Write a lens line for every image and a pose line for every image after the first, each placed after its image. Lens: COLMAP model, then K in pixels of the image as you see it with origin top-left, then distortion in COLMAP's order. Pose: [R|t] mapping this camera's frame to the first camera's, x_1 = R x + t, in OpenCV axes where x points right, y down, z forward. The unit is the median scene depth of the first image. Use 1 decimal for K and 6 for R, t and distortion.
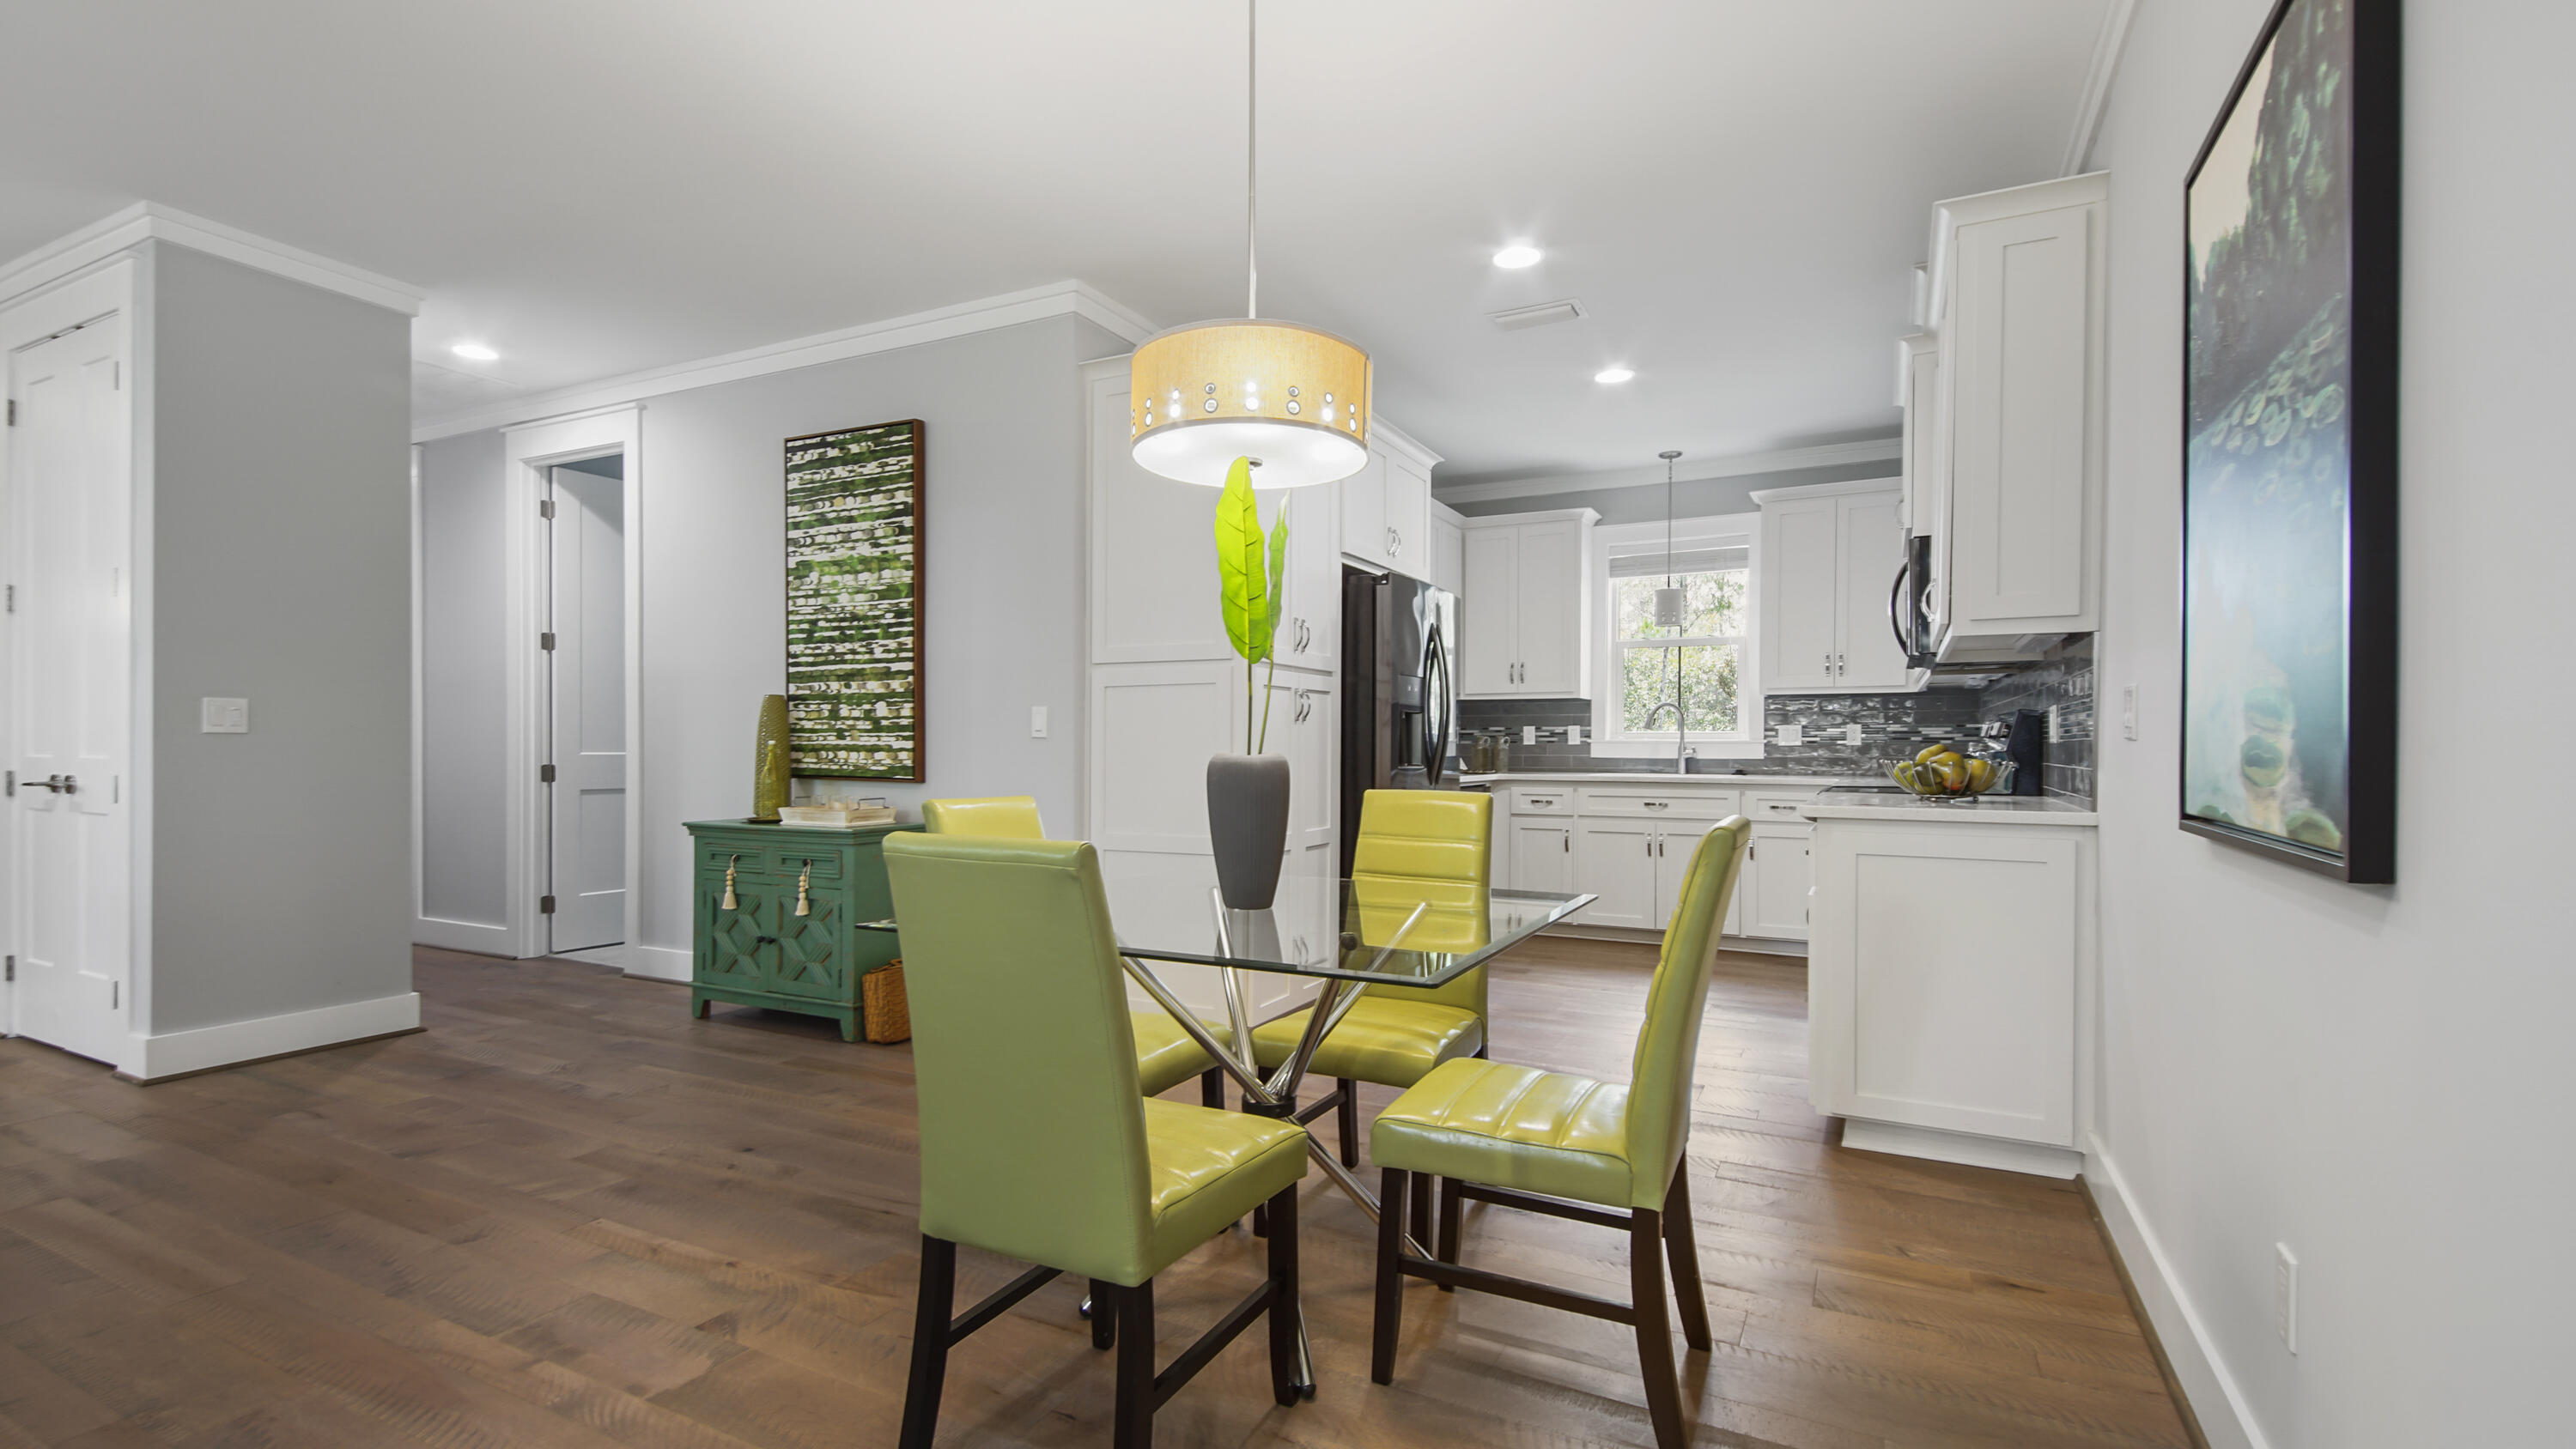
lens RADIAL K [[1198.1, 0, 1196.6], [0, 1198.1, 744.5], [0, 0, 1]] dist [0.098108, -0.000189]
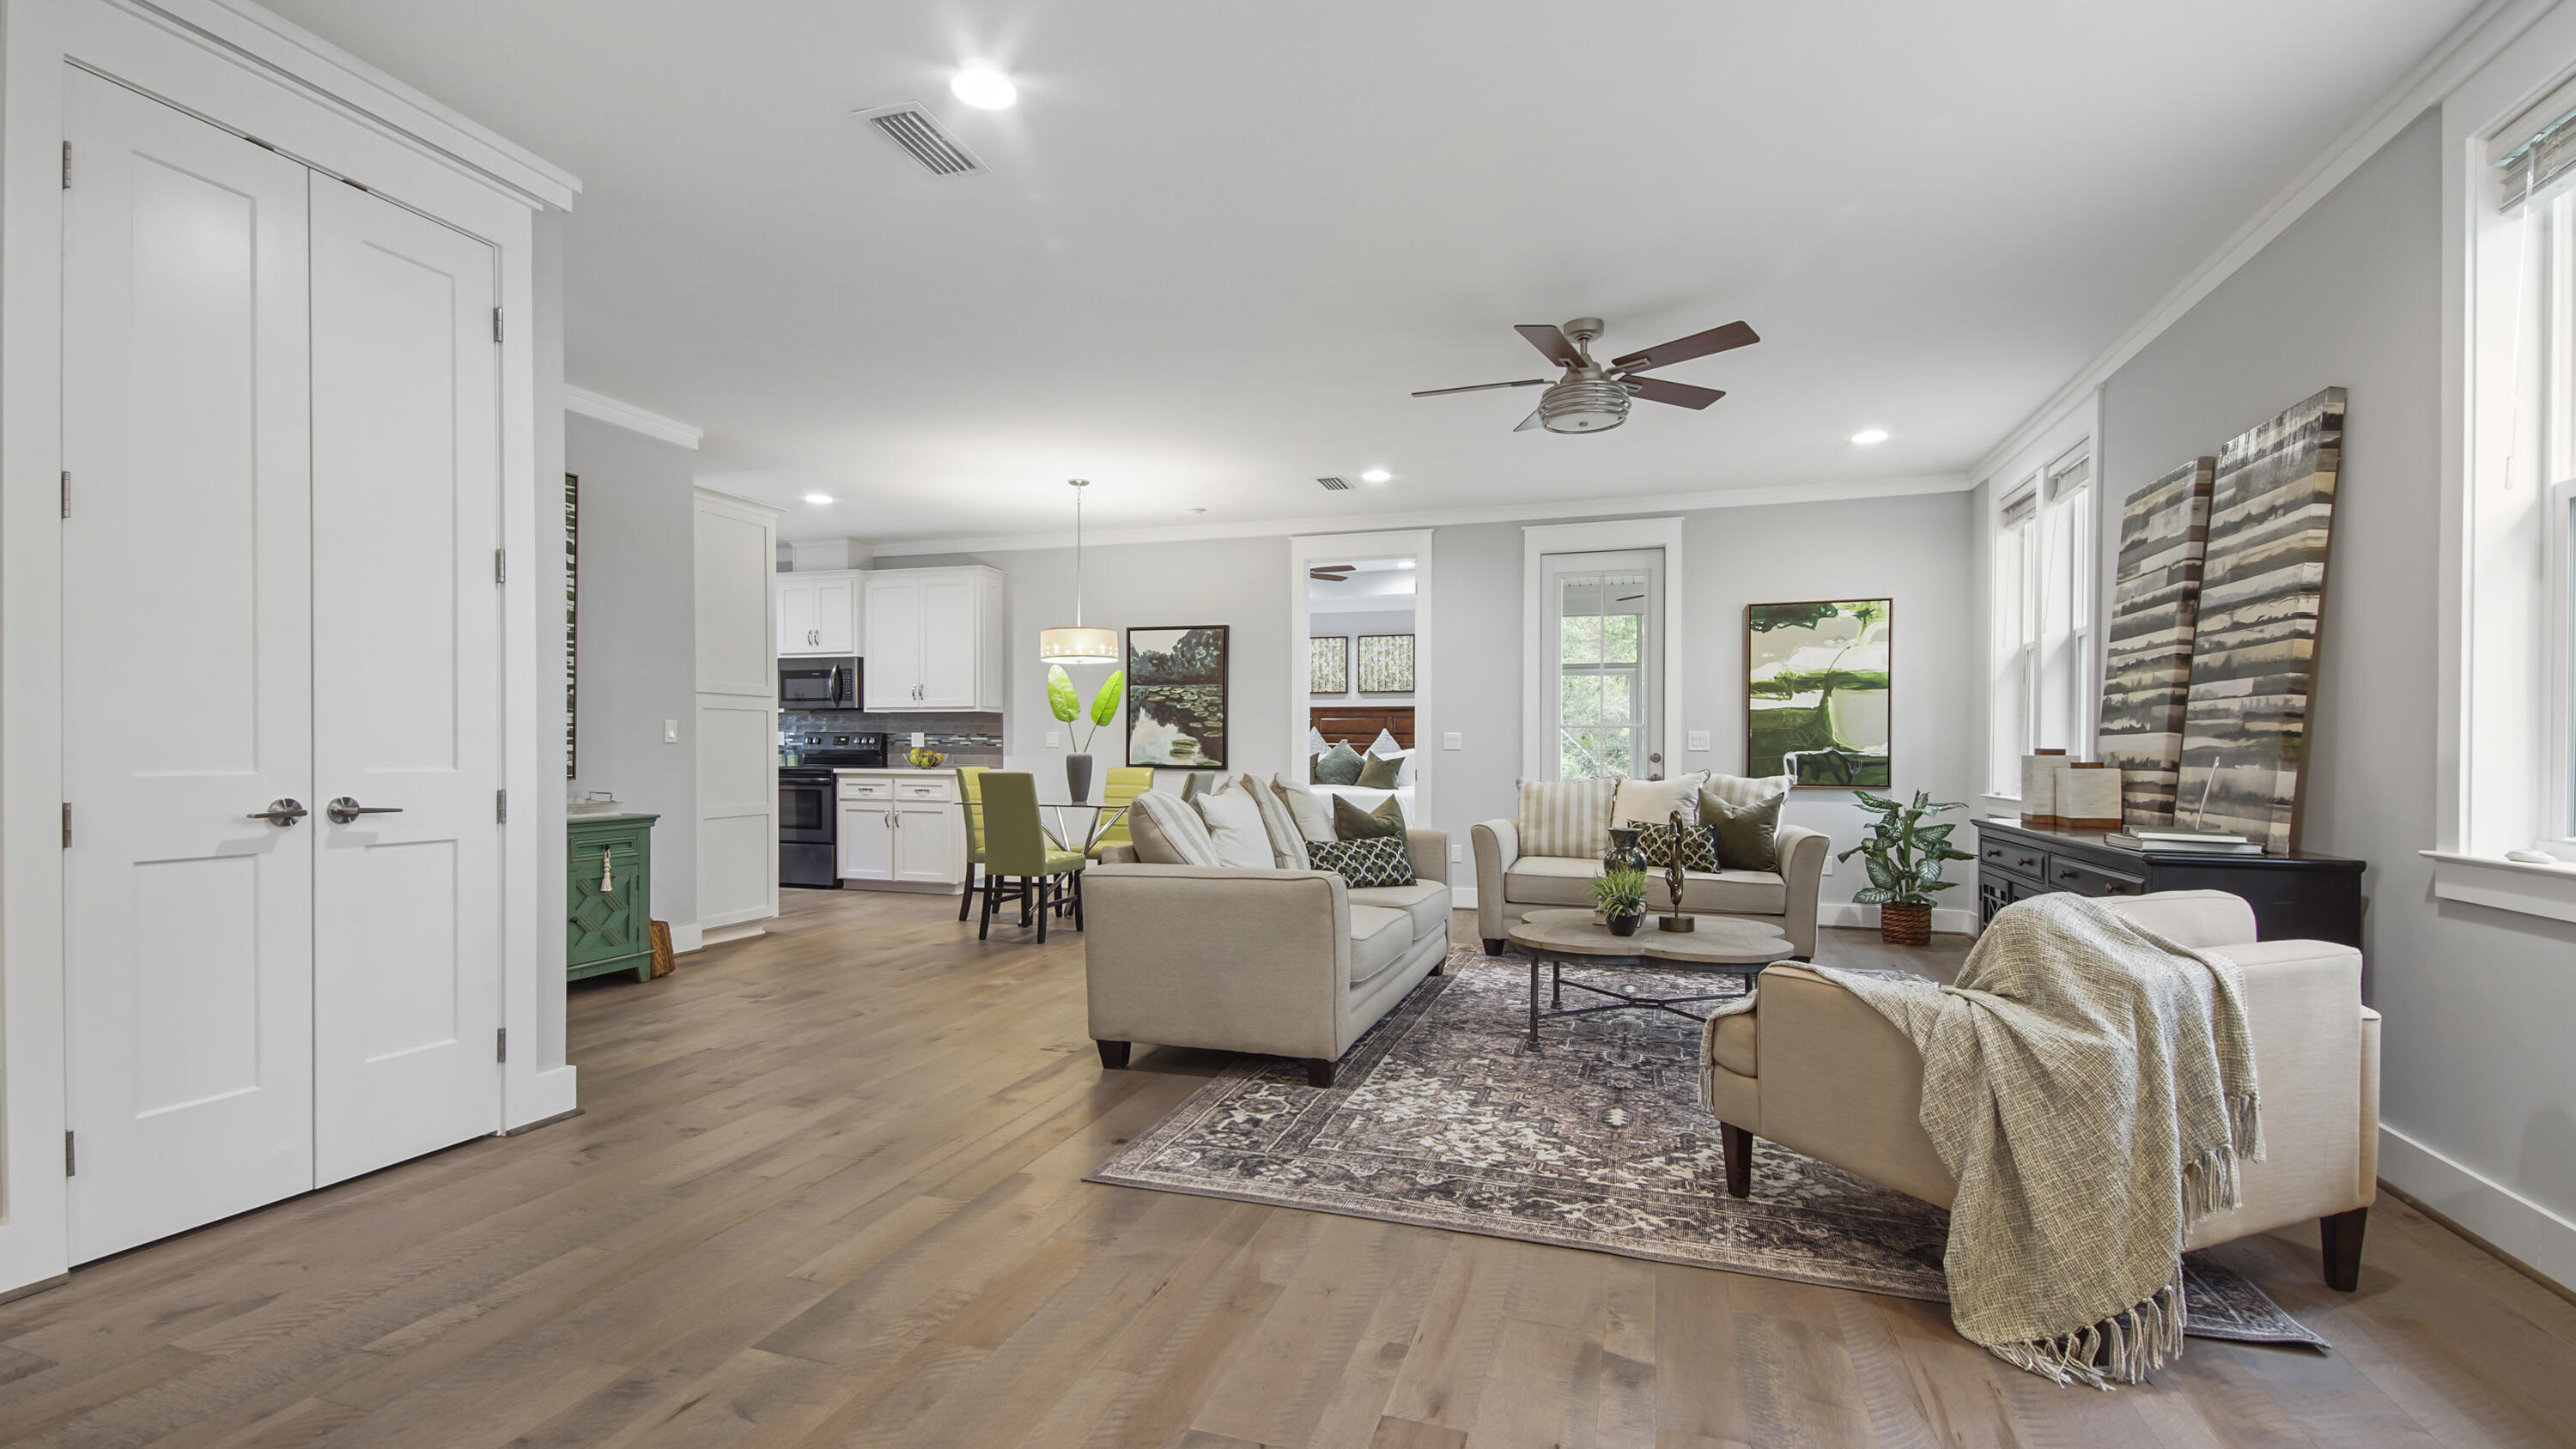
lens RADIAL K [[1141.0, 0, 1275.9], [0, 1141.0, 756.8], [0, 0, 1]] dist [0.028623, -0.000118]
pose [[-0.197763, -0.011086, 0.980187, -1.415184], [-0.009847, 0.999908, 0.009323, -0.008177], [-0.980200, -0.007808, -0.197854, 0.521730]]
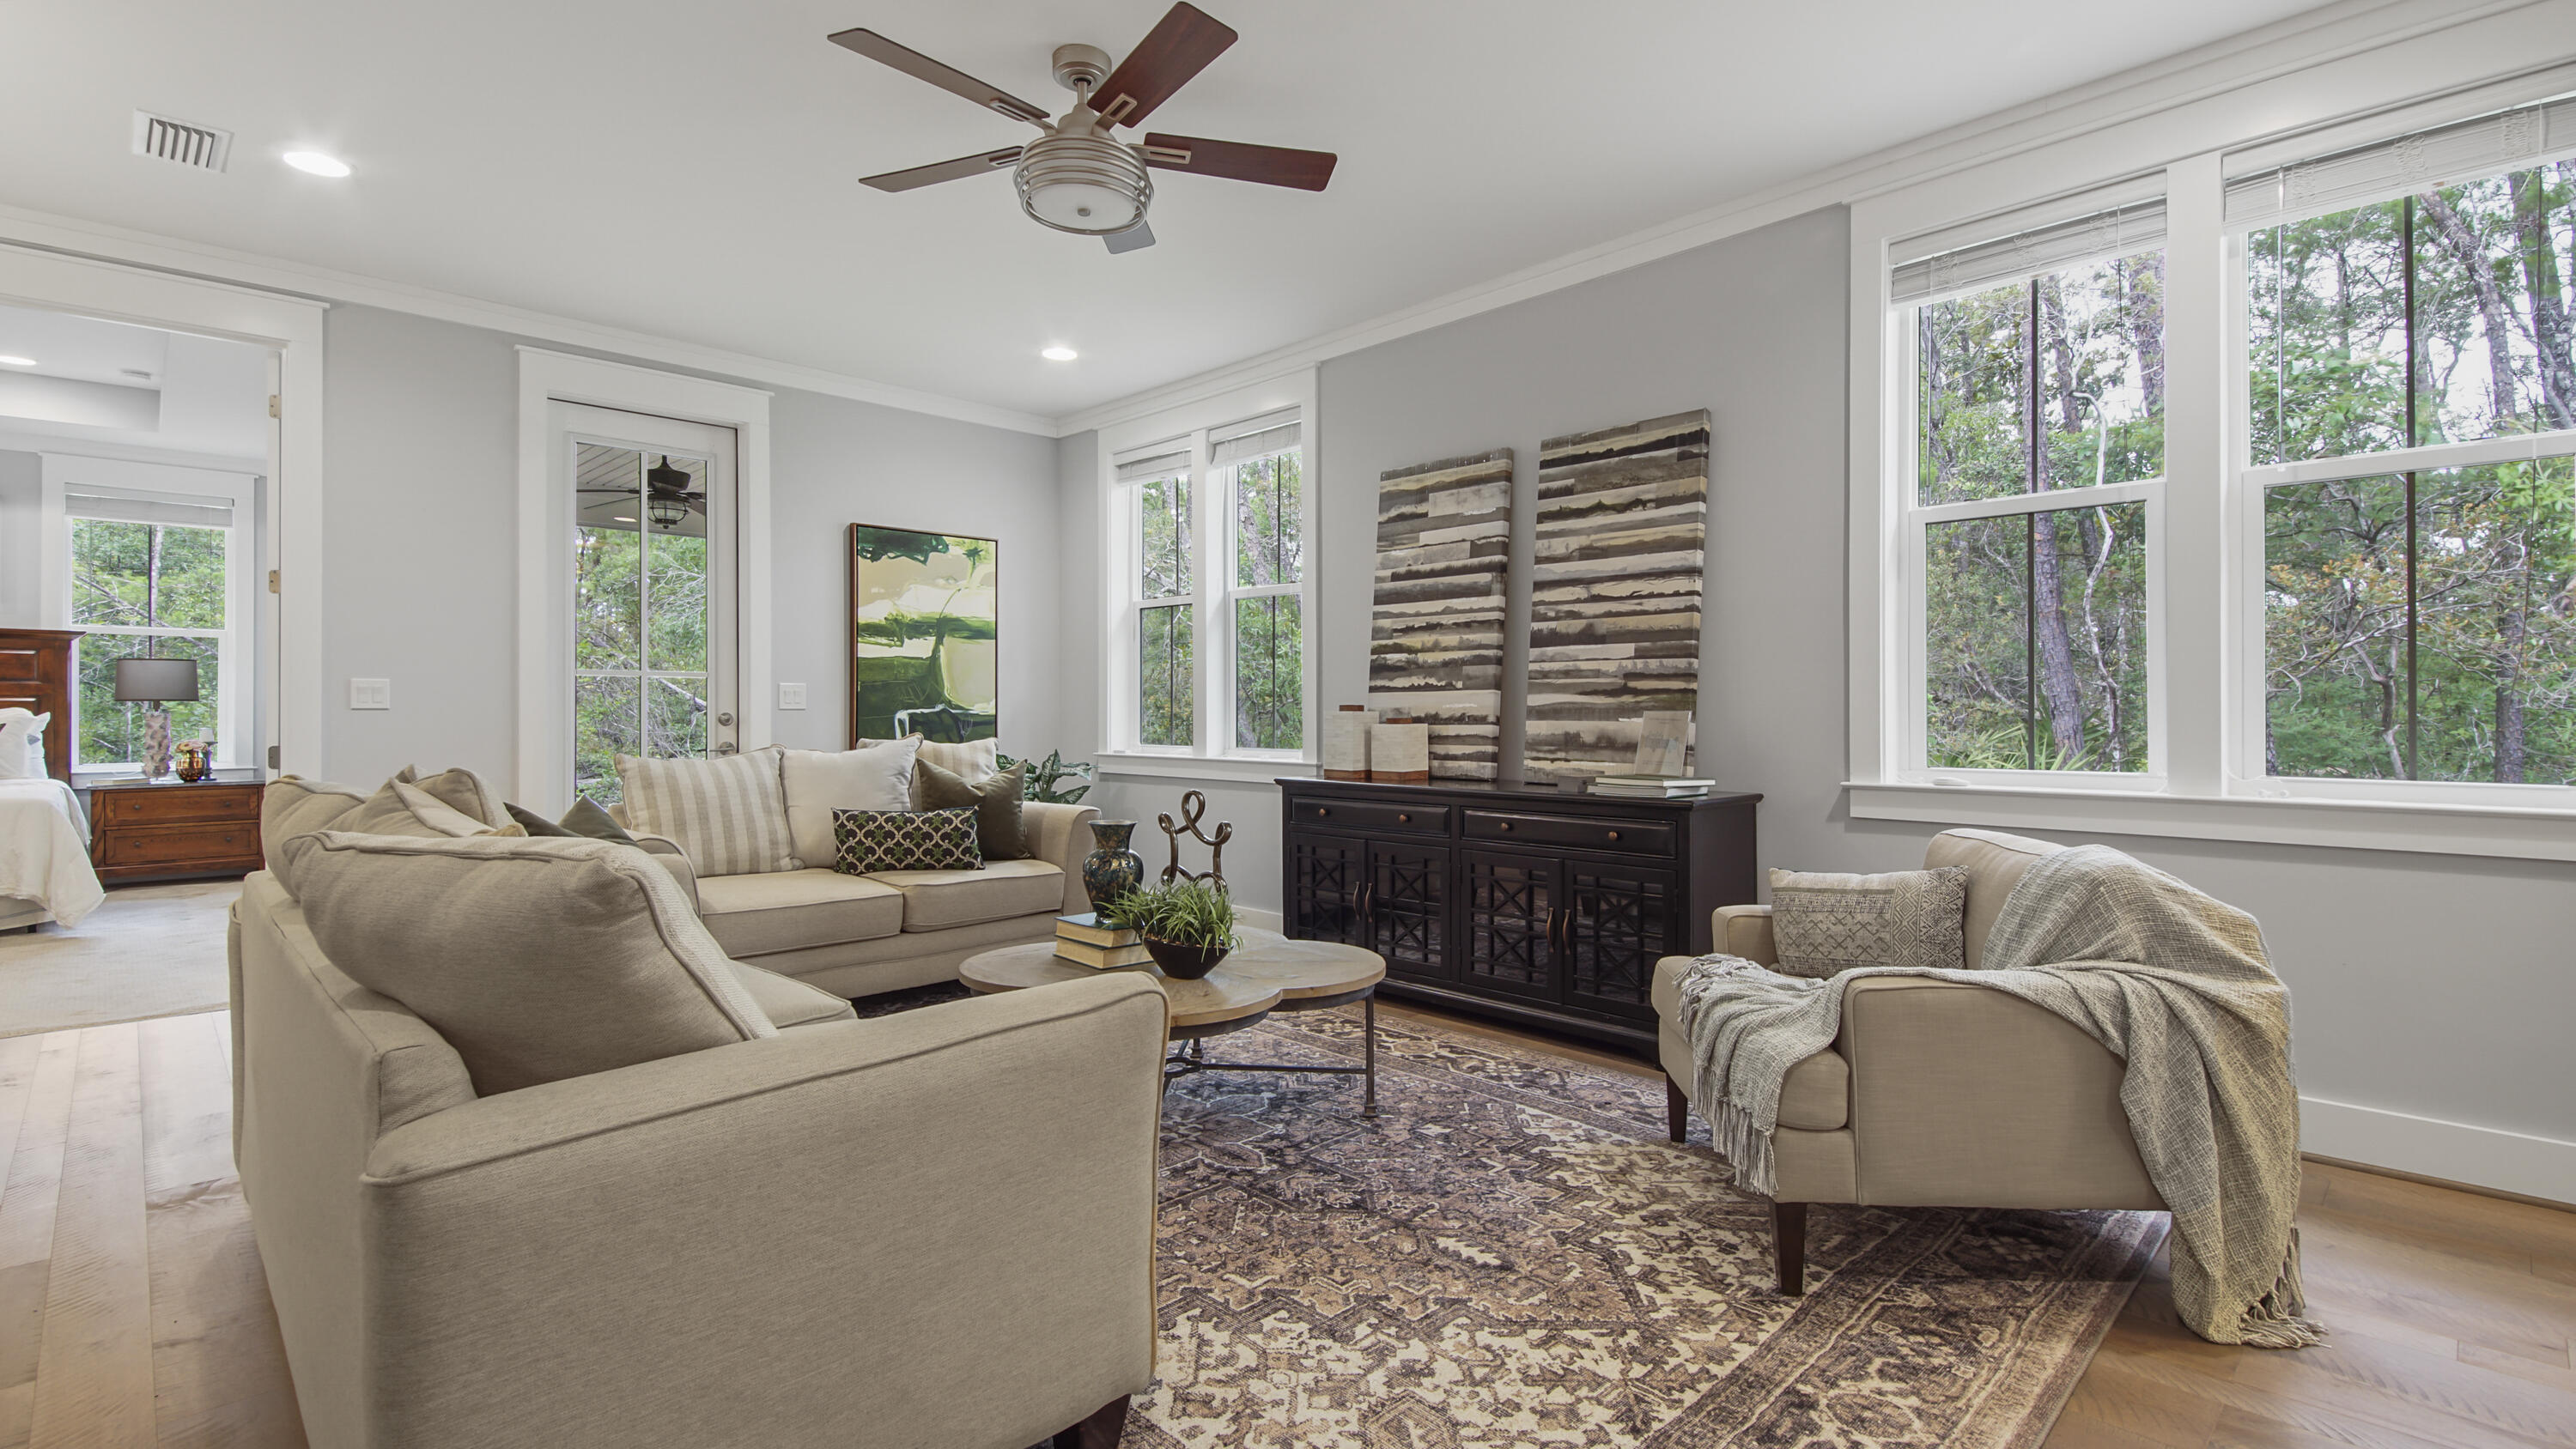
lens RADIAL K [[1159.5, 0, 1297.1], [0, 1159.5, 708.3], [0, 0, 1]] dist [0.017905, -0.000871]
pose [[-0.964616, -0.001936, 0.263650, -0.843348], [-0.003573, 0.999977, -0.005728, -0.003872], [-0.263633, -0.006467, -0.964601, 0.655518]]
